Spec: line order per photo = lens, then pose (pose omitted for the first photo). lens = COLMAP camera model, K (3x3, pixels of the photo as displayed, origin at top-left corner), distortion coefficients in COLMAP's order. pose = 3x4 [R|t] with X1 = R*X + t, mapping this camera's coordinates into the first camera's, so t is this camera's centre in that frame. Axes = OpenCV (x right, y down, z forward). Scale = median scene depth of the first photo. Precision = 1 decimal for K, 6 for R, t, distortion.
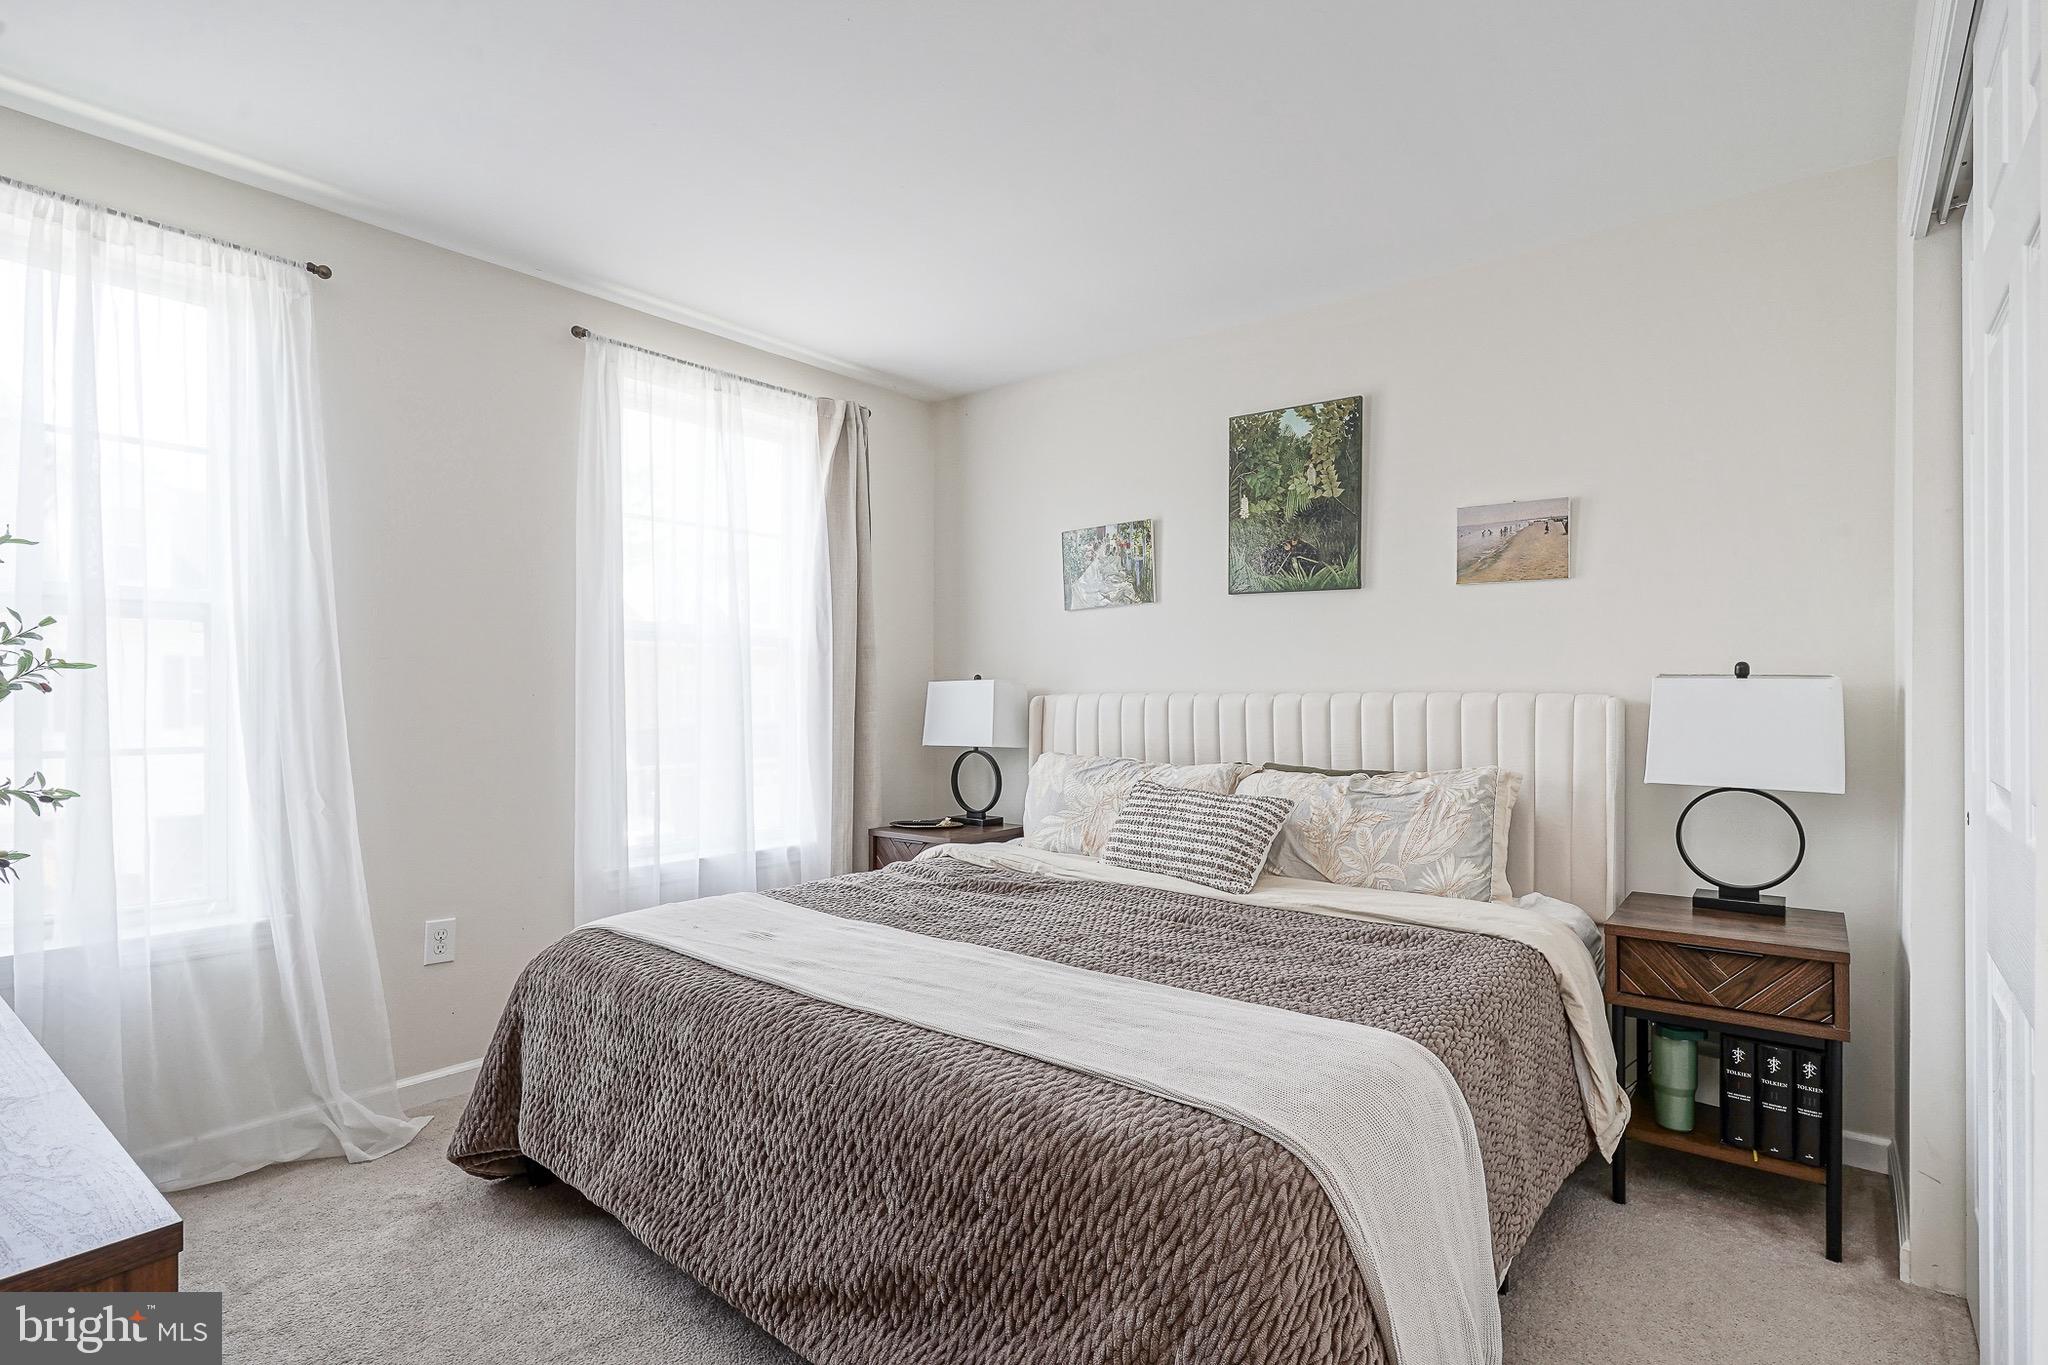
lens RADIAL K [[978.0, 0, 1057.5], [0, 978.0, 713.2], [0, 0, 1]] dist [-0.004042, 0.005237]
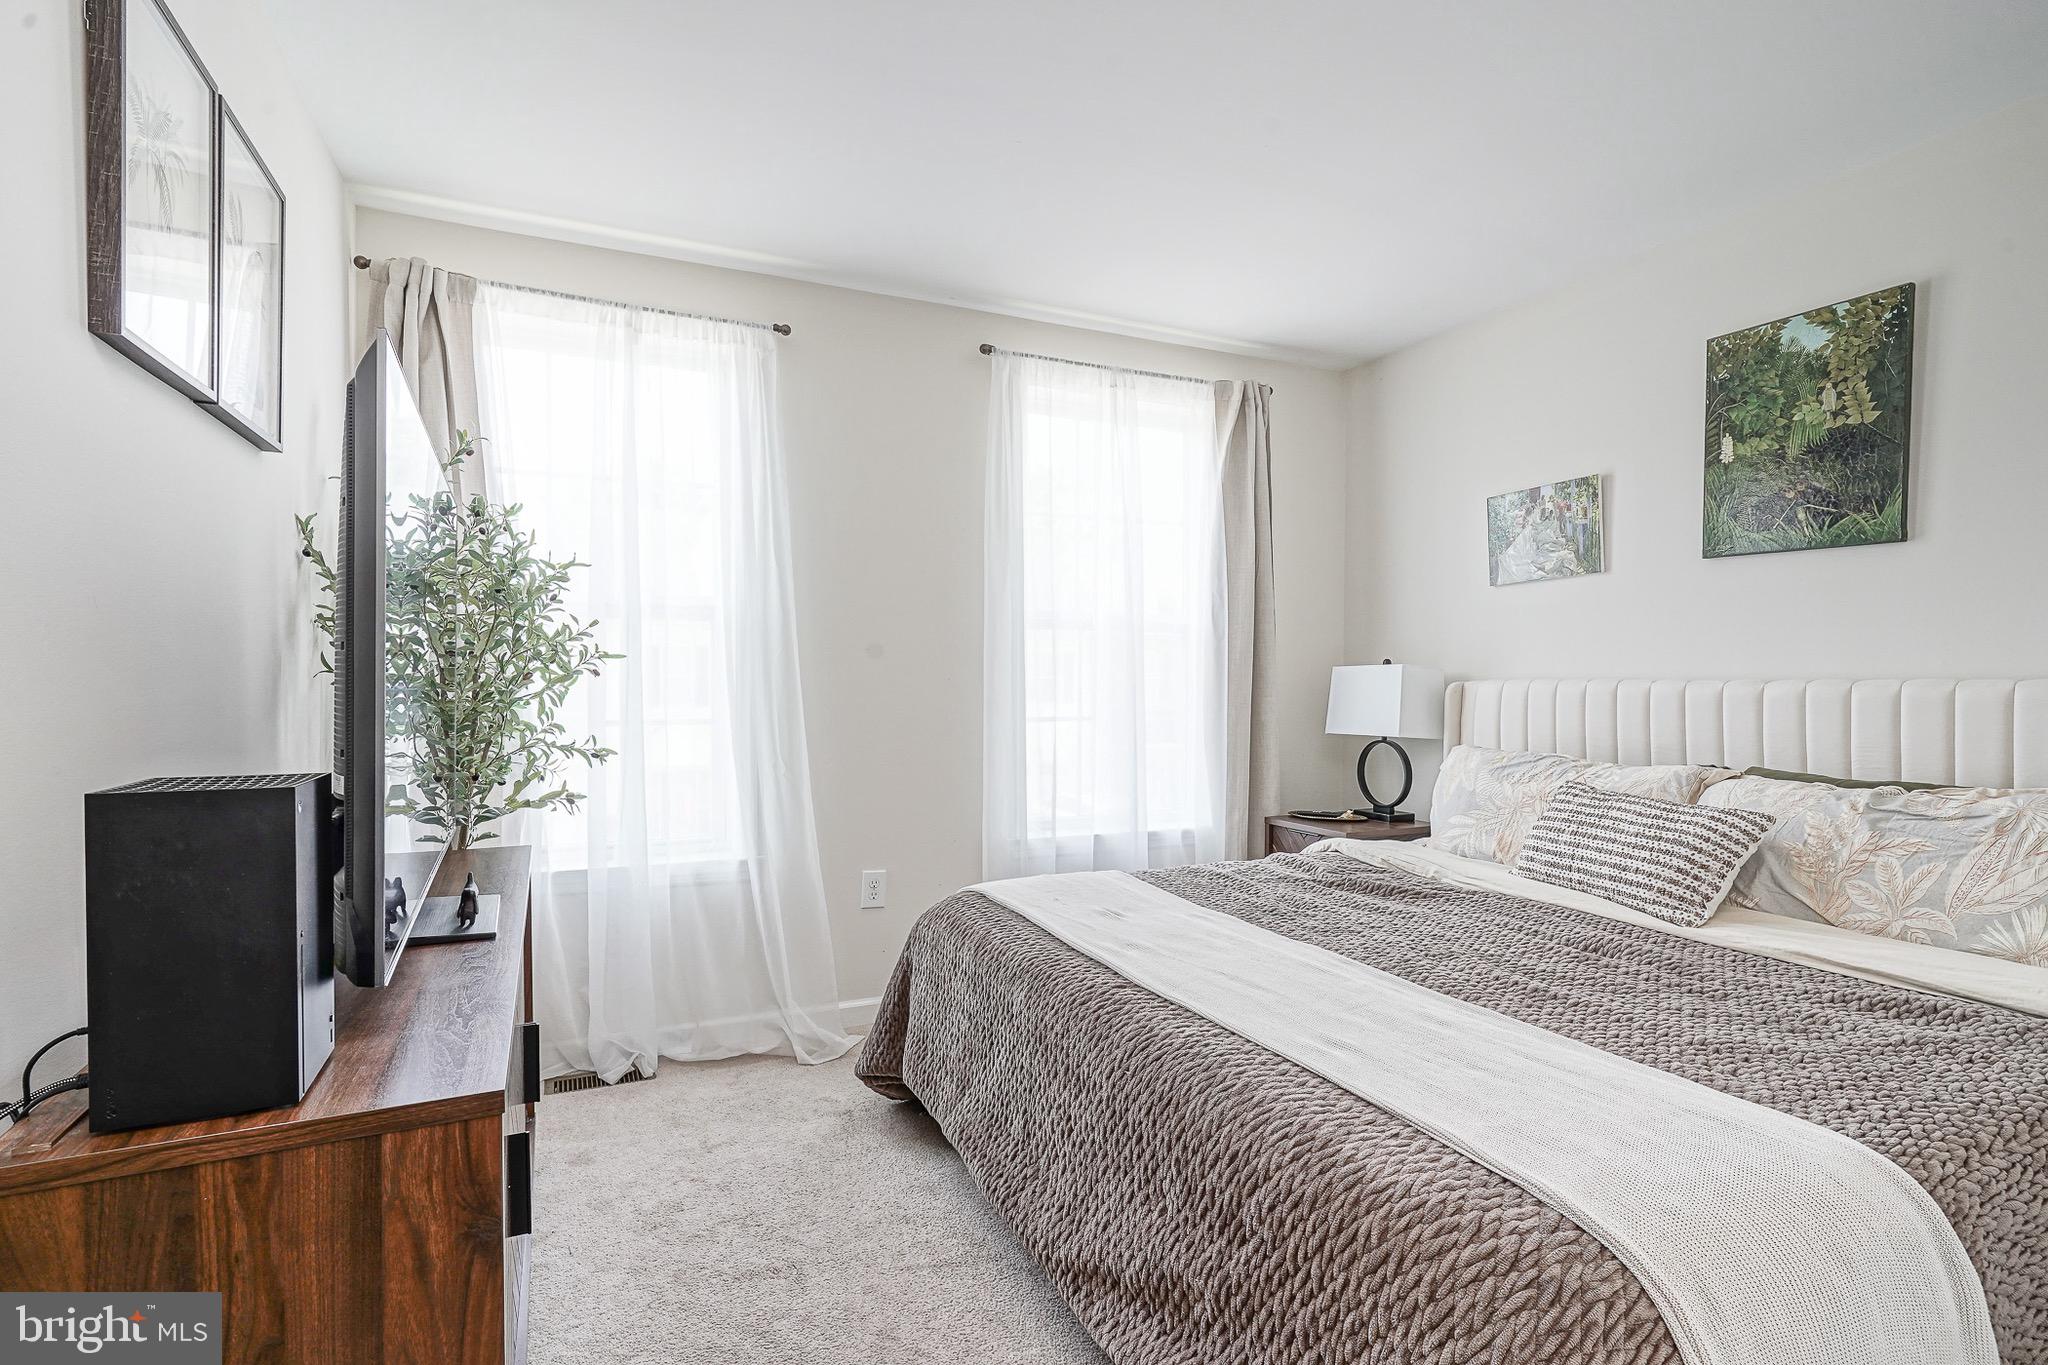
lens RADIAL K [[978.0, 0, 1057.5], [0, 978.0, 713.2], [0, 0, 1]] dist [-0.004042, 0.005237]
pose [[0.897539, 0.017994, -0.440569, 0.095738], [-0.011438, 0.999781, 0.017530, -0.001042], [0.440788, -0.010695, 0.897548, 0.055474]]
